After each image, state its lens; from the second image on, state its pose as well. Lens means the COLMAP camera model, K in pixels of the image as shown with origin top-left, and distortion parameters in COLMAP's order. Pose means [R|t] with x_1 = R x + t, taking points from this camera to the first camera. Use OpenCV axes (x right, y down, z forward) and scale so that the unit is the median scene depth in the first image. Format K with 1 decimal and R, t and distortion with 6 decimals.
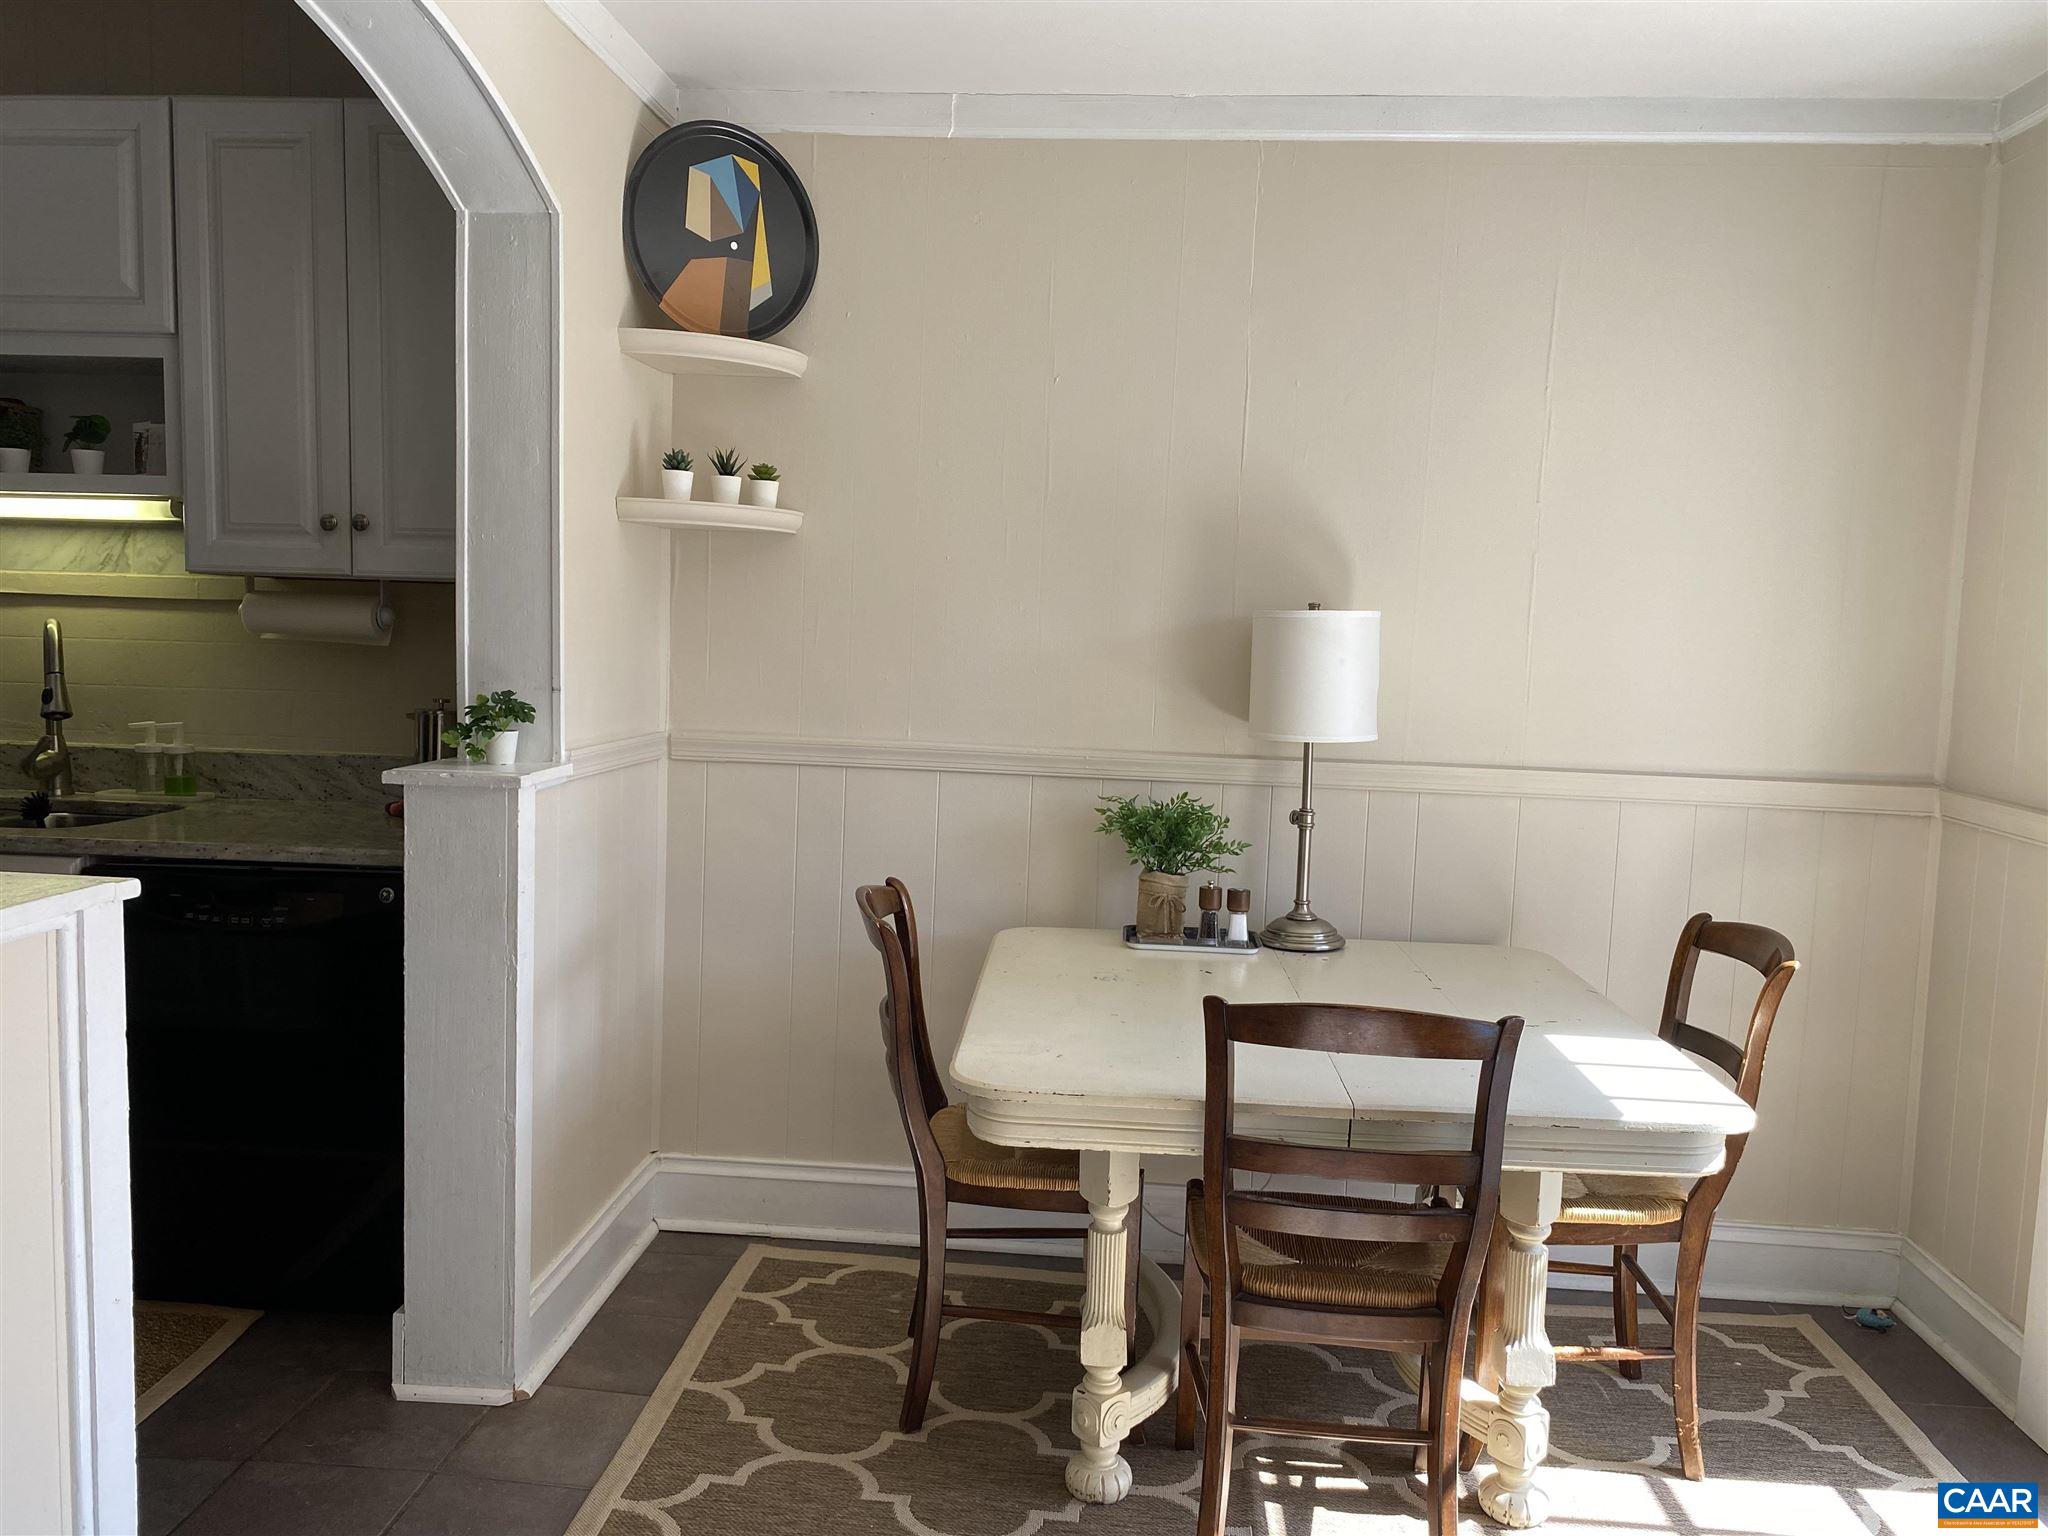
lens RADIAL K [[1573.3, 0, 1023.0], [0, 1573.3, 831.3], [0, 0, 1]] dist [0.013247, -0.004200]
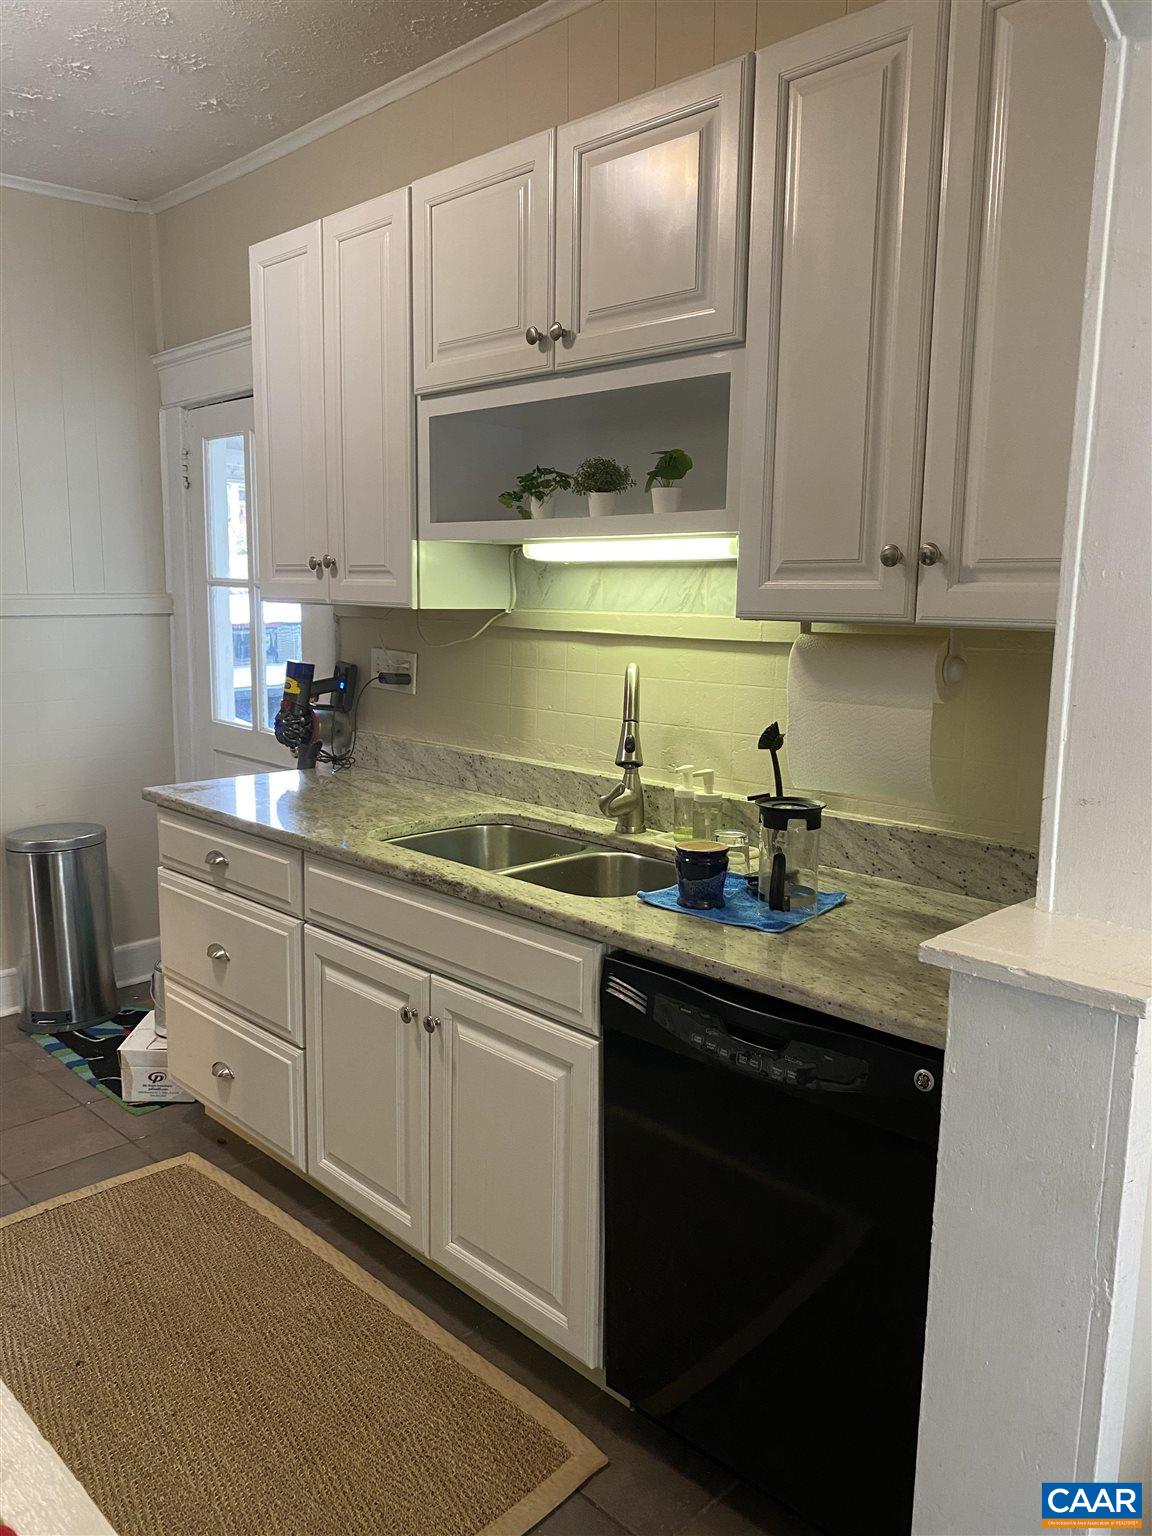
lens RADIAL K [[1179.9, 0, 575.1], [0, 1179.9, 761.5], [0, 0, 1]] dist [0.013247, -0.004200]
pose [[0.759190, 0.067524, -0.647357, -0.161009], [-0.070430, 0.997287, 0.021427, -0.087326], [0.647047, 0.029327, 0.761885, 0.423882]]
